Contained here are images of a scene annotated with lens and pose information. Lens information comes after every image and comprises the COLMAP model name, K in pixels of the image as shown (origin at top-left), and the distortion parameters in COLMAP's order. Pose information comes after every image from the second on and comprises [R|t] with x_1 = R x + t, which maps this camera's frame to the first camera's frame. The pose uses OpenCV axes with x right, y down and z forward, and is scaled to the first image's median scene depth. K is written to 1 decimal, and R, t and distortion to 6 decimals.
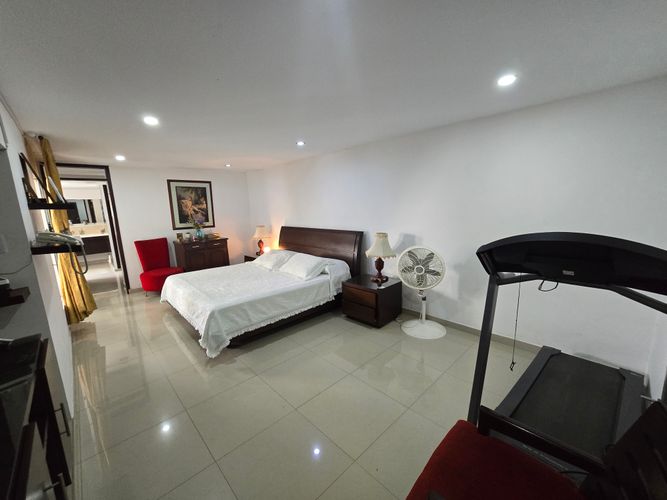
lens RADIAL K [[276.9, 0, 331.9], [0, 276.9, 255.6], [0, 0, 1]] dist [-0.009395, 0.003568]
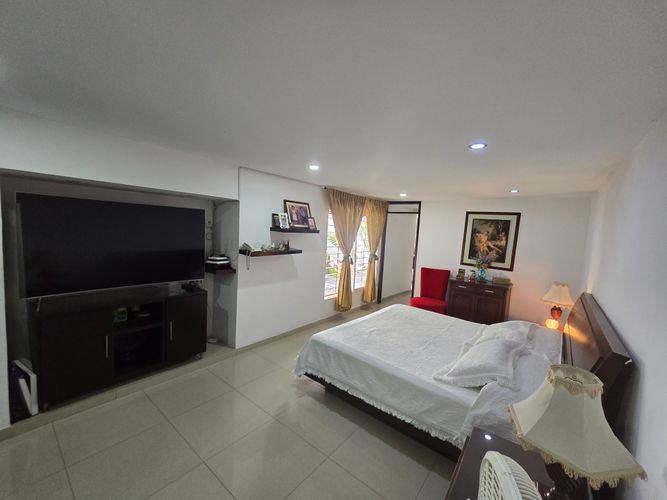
lens RADIAL K [[276.9, 0, 331.0], [0, 276.9, 247.8], [0, 0, 1]] dist [-0.009395, 0.003568]
pose [[0.126554, 0.115204, -0.985247, 0.286049], [-0.245647, 0.965936, 0.081393, -0.116205], [0.961063, 0.231722, 0.150543, 0.429651]]
